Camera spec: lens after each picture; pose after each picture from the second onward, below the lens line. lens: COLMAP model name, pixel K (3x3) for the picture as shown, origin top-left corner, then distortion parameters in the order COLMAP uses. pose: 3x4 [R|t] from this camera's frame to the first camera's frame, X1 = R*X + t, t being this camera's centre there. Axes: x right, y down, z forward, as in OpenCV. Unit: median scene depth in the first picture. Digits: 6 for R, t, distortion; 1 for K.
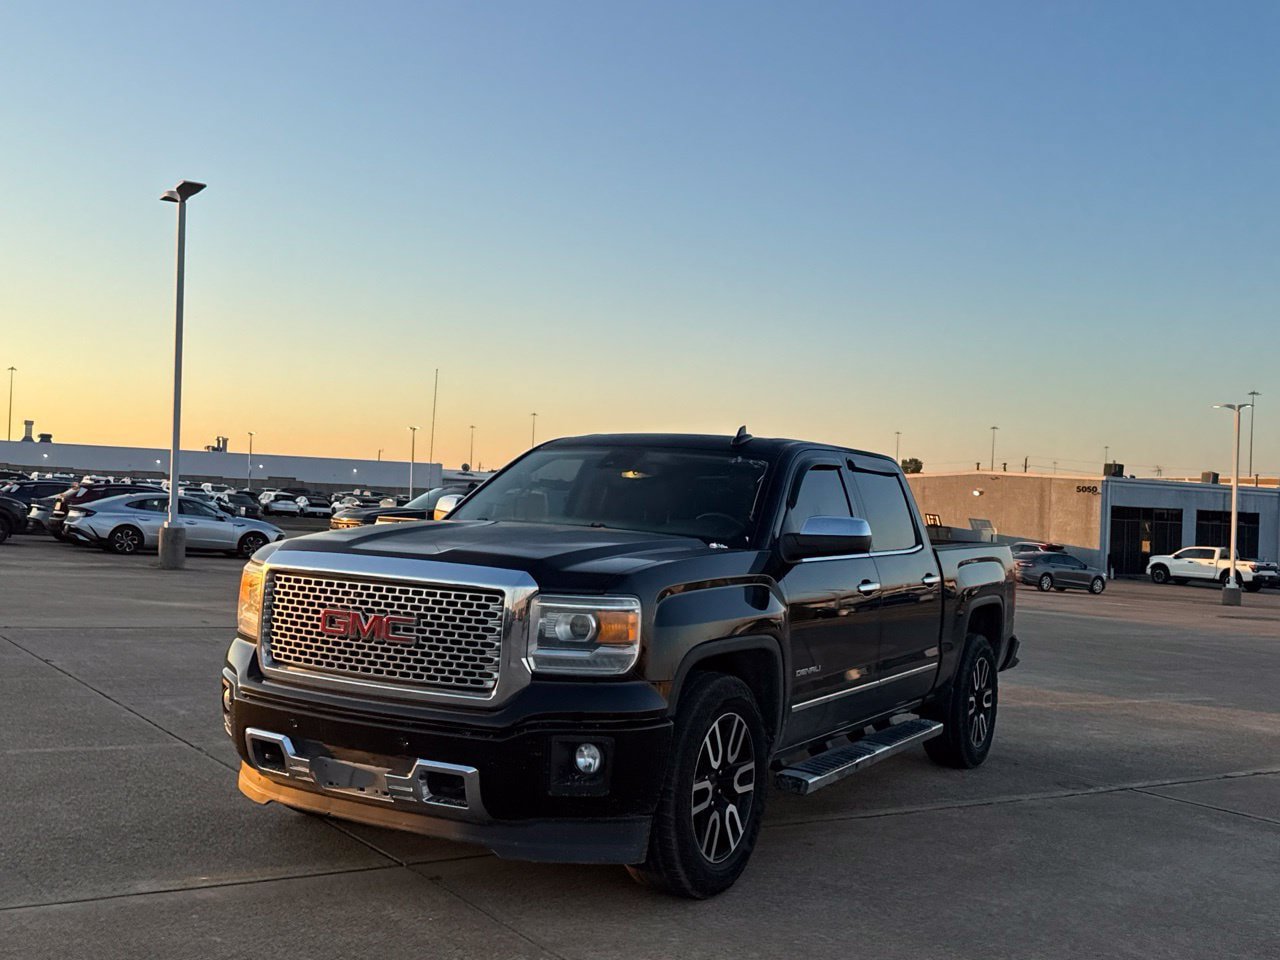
lens RADIAL K [[1261.4, 0, 647.8], [0, 1261.4, 470.7], [0, 0, 1]] dist [0.059174, 0.000000]
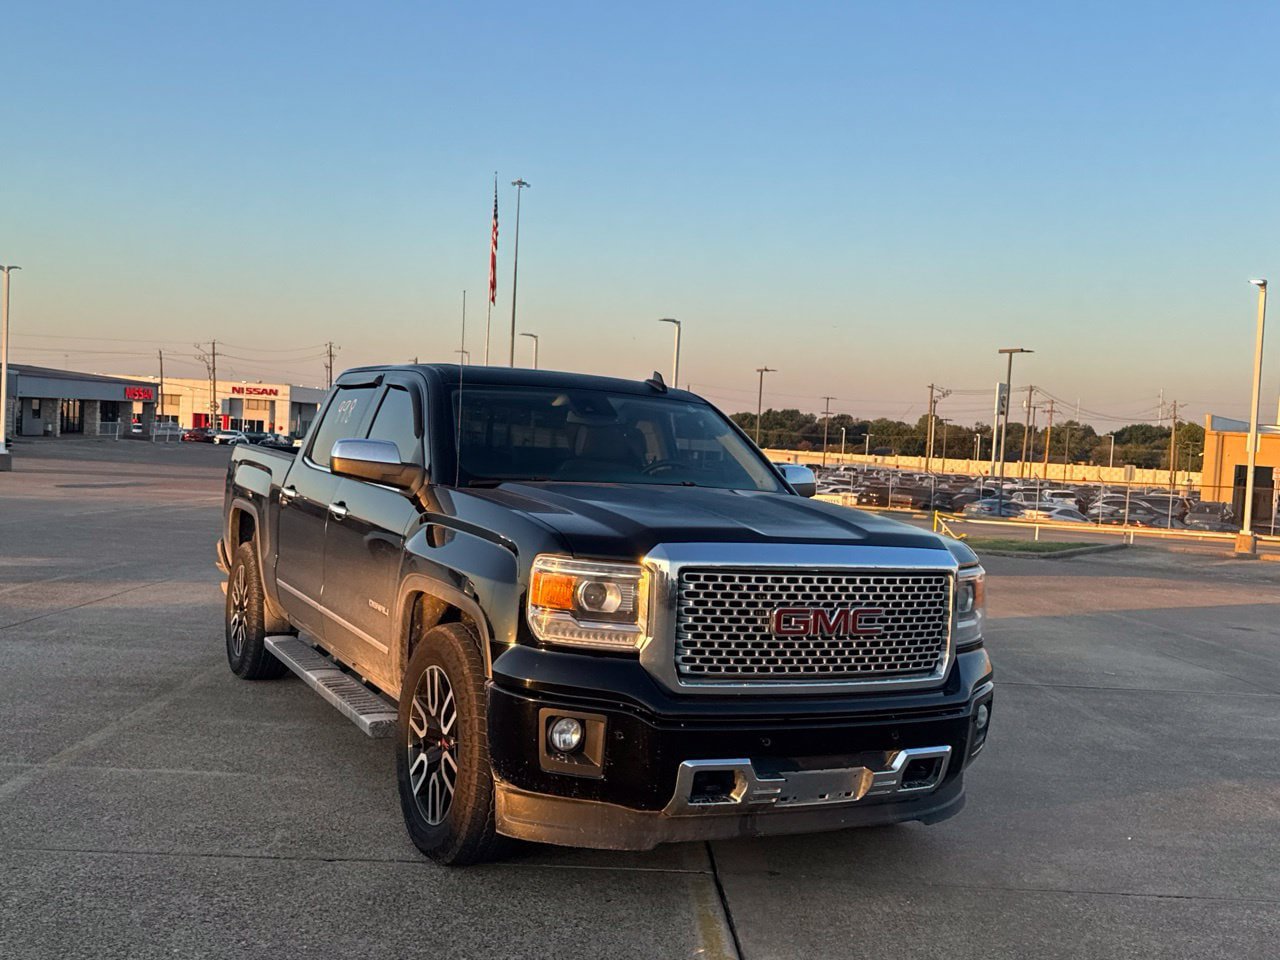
lens RADIAL K [[1261.4, 0, 630.5], [0, 1261.4, 471.8], [0, 0, 1]] dist [0.059174, 0.000000]
pose [[0.564720, -0.036628, 0.824469, -0.869573], [-0.057329, 0.994860, 0.083465, -0.043758], [-0.823289, -0.094400, 0.559718, 0.511547]]
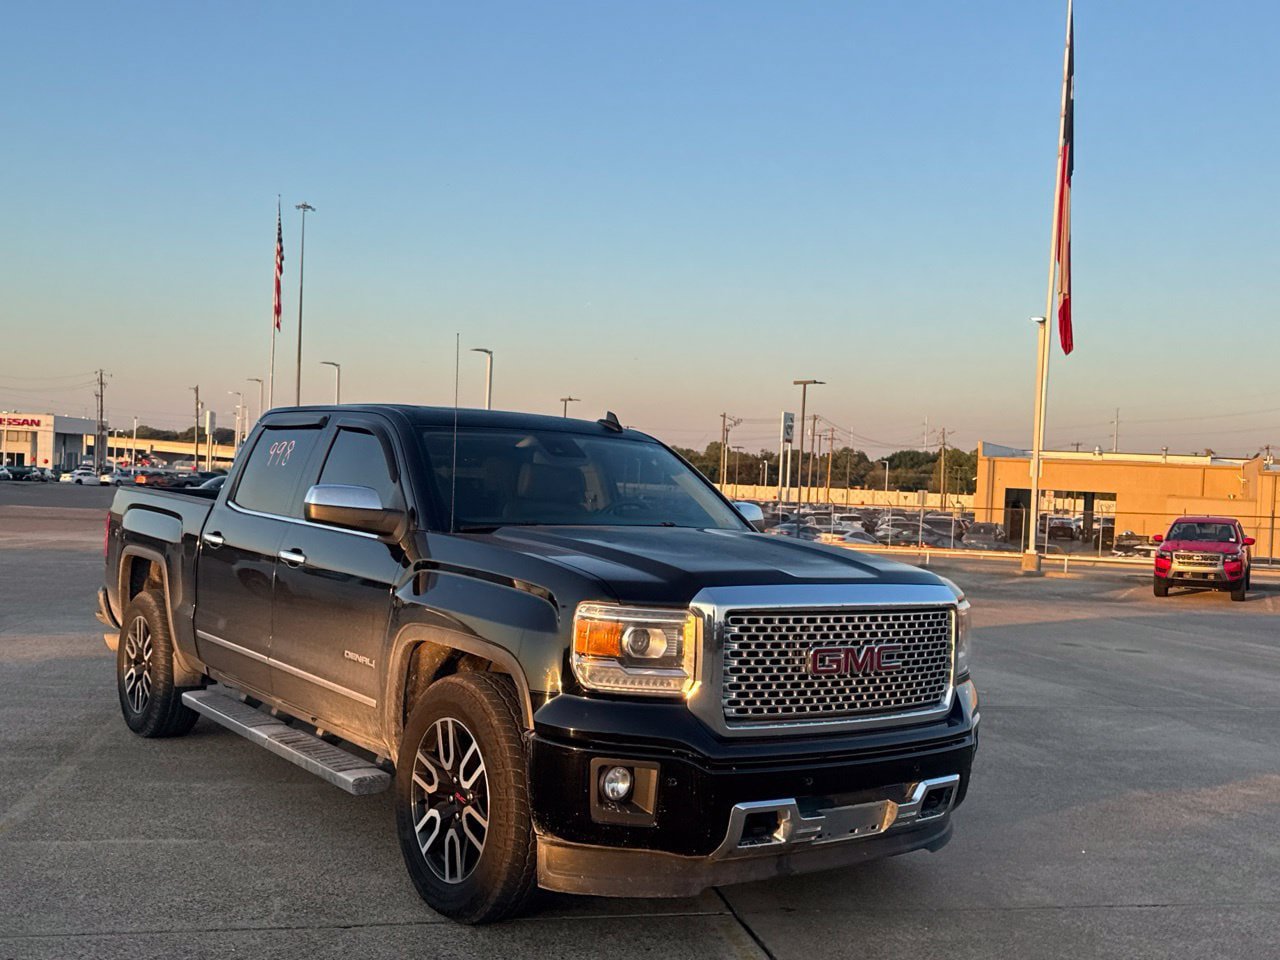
lens RADIAL K [[1261.4, 0, 638.1], [0, 1261.4, 475.0], [0, 0, 1]] dist [0.059174, 0.000000]
pose [[0.418454, -0.025152, 0.907890, -0.942129], [-0.056695, 0.996944, 0.053750, -0.045666], [-0.906467, -0.073965, 0.415749, 0.635321]]
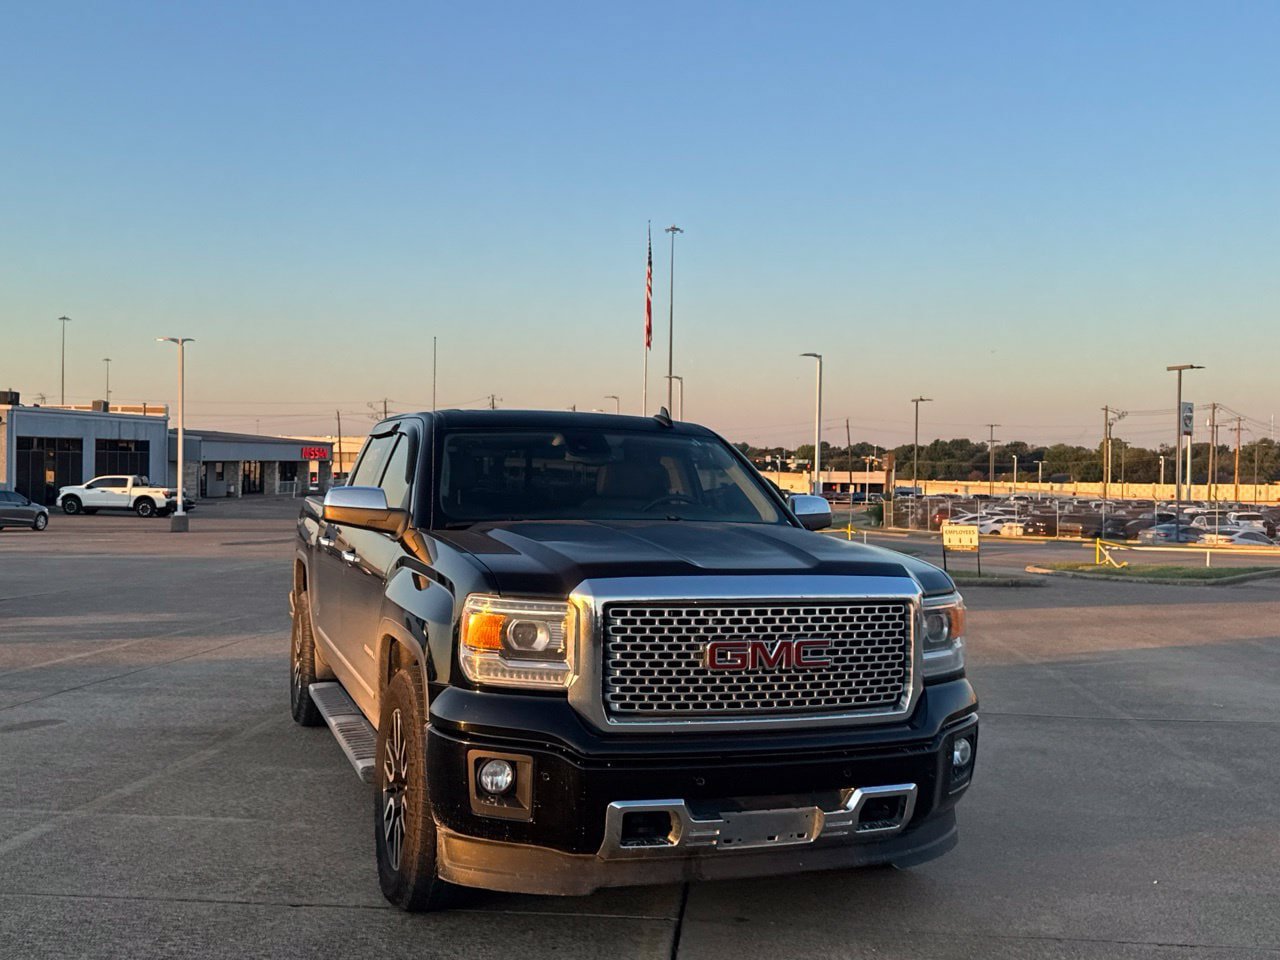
lens RADIAL K [[1261.4, 0, 637.1], [0, 1261.4, 463.0], [0, 0, 1]] dist [0.059174, 0.000000]
pose [[0.660836, -0.030559, 0.749908, -0.778646], [-0.008678, 0.998793, 0.048349, -0.044054], [-0.750480, -0.038459, 0.659773, 0.407698]]
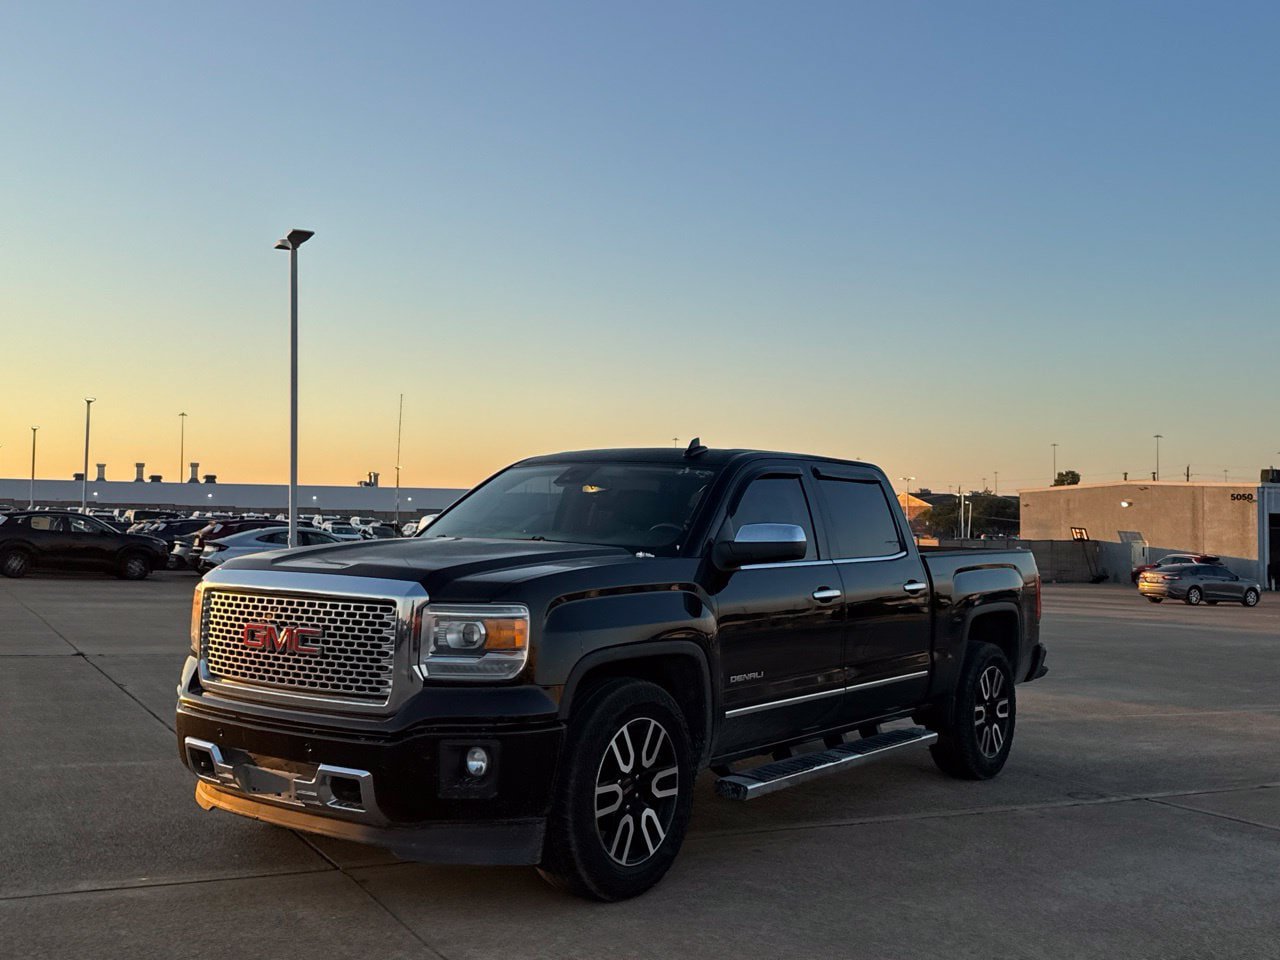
lens RADIAL K [[1261.4, 0, 643.5], [0, 1261.4, 460.0], [0, 0, 1]] dist [0.059174, 0.000000]
pose [[0.993075, -0.034711, -0.112234, 0.166627], [0.031658, 0.999082, -0.028863, 0.011919], [0.113133, 0.025110, 0.993263, -0.015180]]
